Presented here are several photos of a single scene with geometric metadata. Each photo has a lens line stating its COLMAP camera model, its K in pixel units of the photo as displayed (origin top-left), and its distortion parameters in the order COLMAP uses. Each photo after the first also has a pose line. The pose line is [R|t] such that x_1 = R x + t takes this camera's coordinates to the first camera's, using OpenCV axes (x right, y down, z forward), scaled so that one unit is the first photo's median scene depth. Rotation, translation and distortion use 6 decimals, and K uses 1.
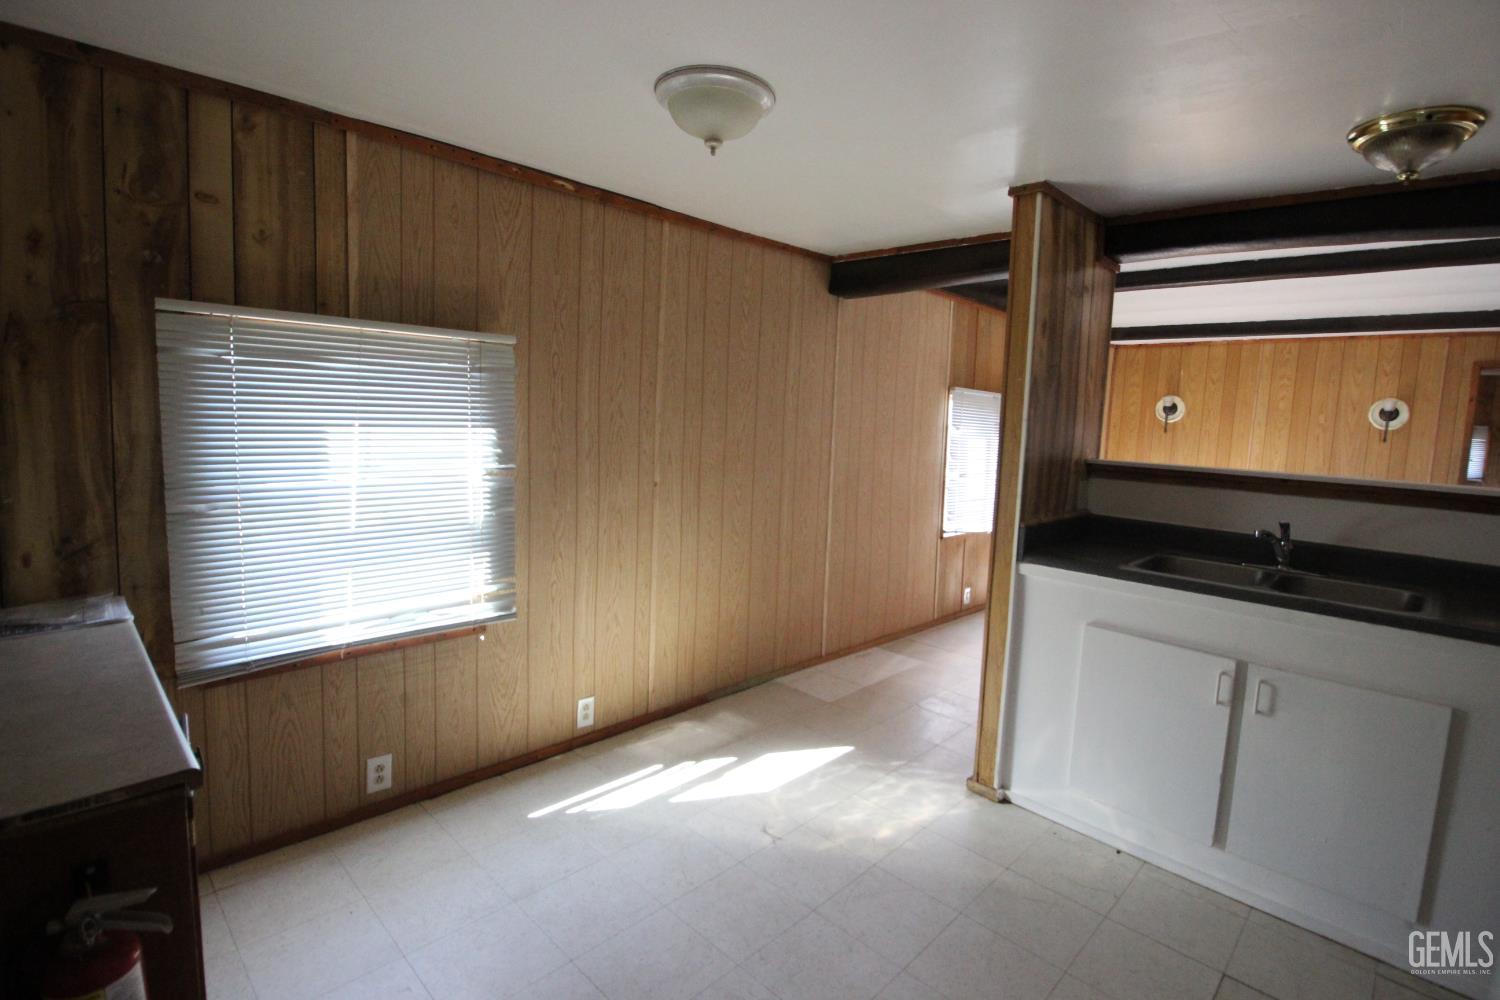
lens RADIAL K [[688.9, 0, 757.4], [0, 688.9, 499.0], [0, 0, 1]] dist [-0.001157, -0.011894]
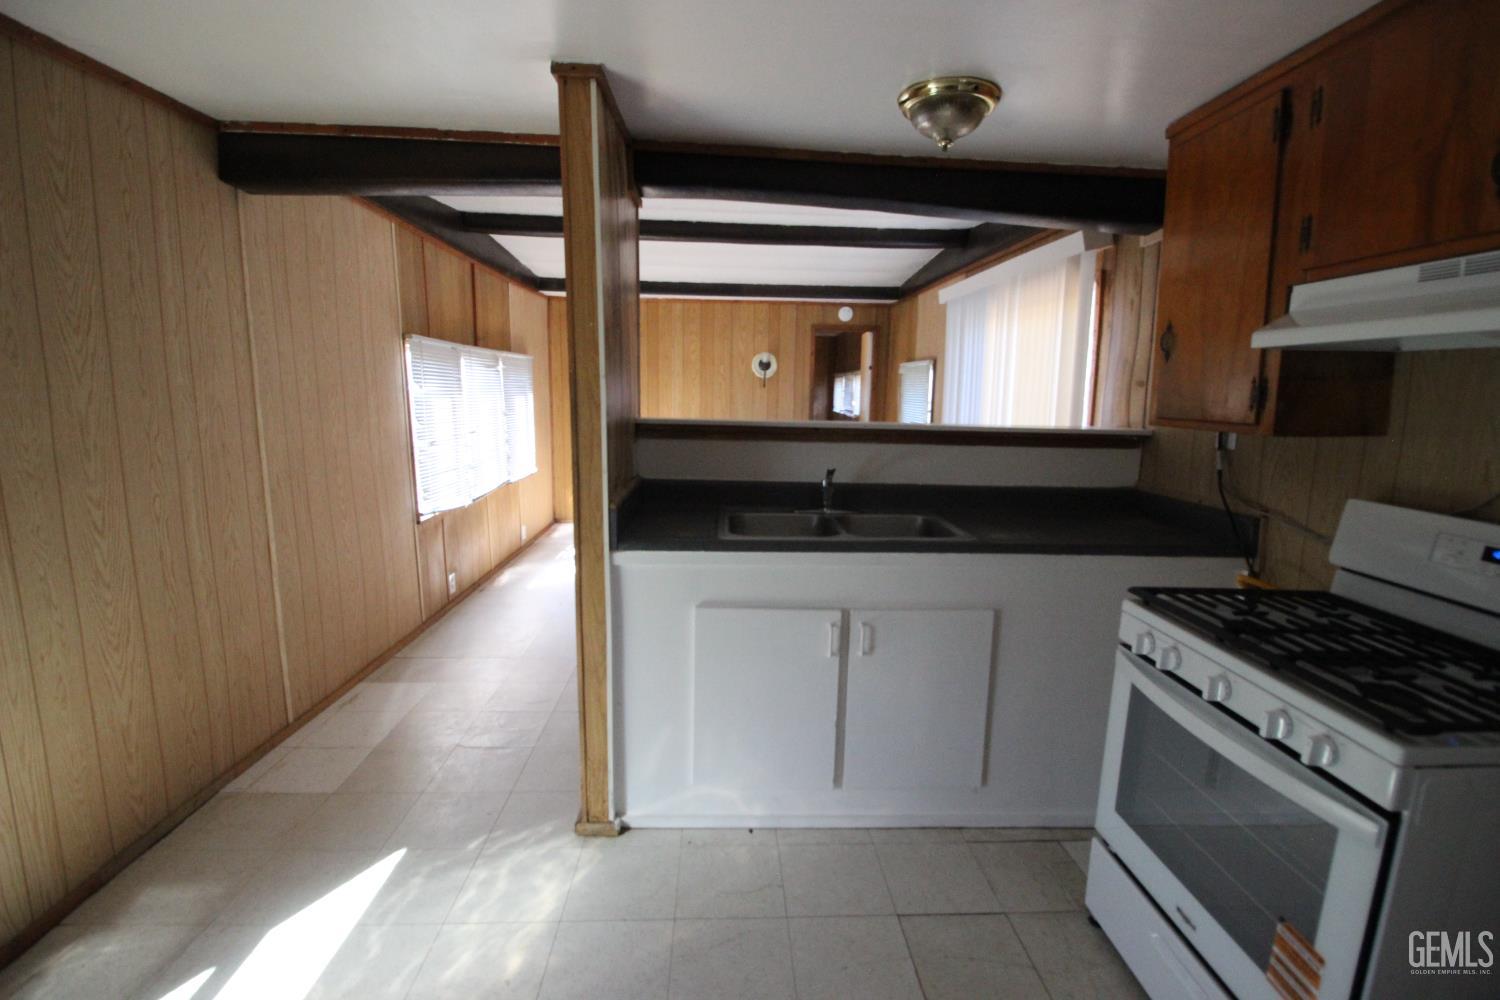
lens RADIAL K [[688.9, 0, 757.4], [0, 688.9, 499.0], [0, 0, 1]] dist [-0.001157, -0.011894]
pose [[0.680279, -0.144439, 0.718581, -0.059484], [0.096108, 0.989504, 0.107911, -0.030361], [-0.726625, -0.004348, 0.687020, 0.227495]]
